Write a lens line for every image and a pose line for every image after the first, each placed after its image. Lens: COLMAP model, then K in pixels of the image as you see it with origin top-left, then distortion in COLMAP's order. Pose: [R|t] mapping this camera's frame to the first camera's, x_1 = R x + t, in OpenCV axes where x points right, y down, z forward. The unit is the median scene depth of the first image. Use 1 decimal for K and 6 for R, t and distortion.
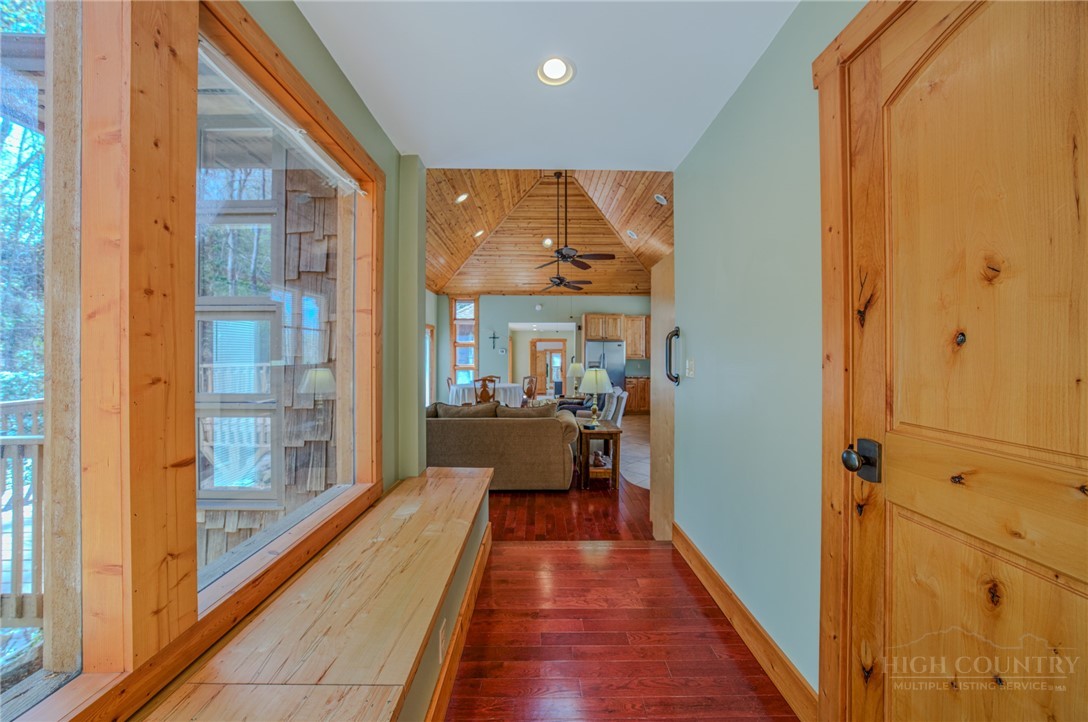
lens RADIAL K [[399.1, 0, 545.3], [0, 399.1, 356.9], [0, 0, 1]] dist [0.000165, 0.000001]
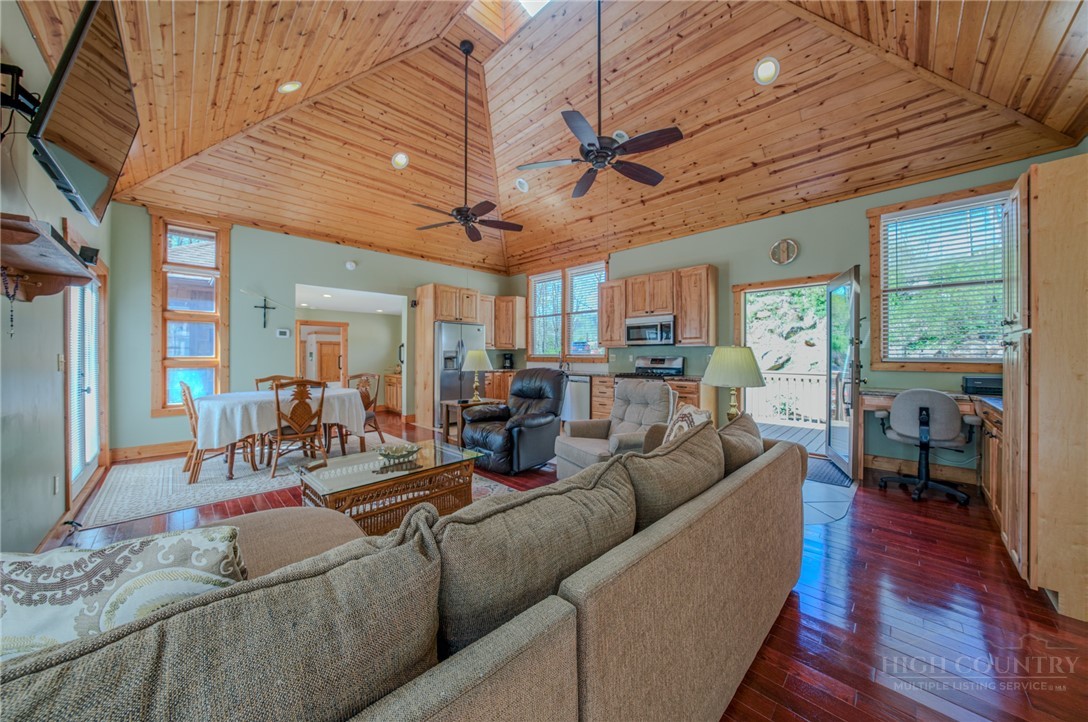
lens RADIAL K [[368.8, 0, 541.6], [0, 368.8, 356.9], [0, 0, 1]] dist [-0.019427, 0.000416]
pose [[0.713537, -0.005555, 0.700595, -0.223523], [0.003175, 0.999984, 0.004696, 0.020137], [-0.700610, -0.001126, 0.713544, 0.400642]]
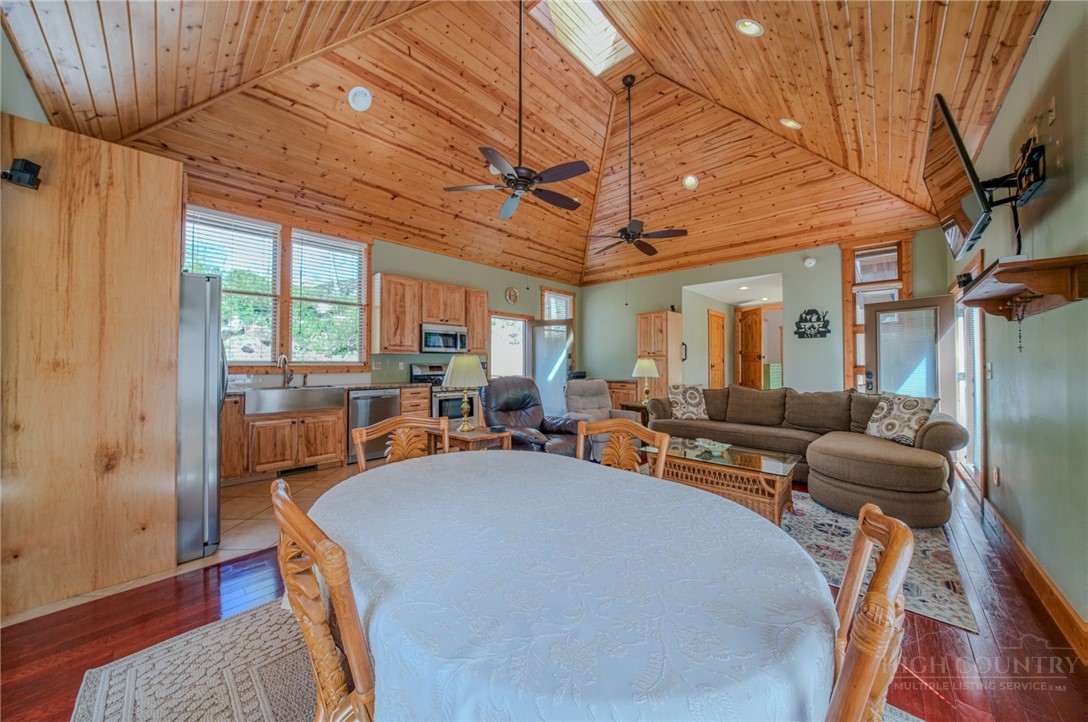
lens RADIAL K [[368.8, 0, 544.6], [0, 368.8, 356.7], [0, 0, 1]] dist [-0.019427, 0.000416]
pose [[-0.719484, 0.003311, 0.694501, -0.227465], [-0.002441, 0.999970, -0.007296, 0.015168], [-0.694505, -0.006945, -0.719455, 1.045479]]
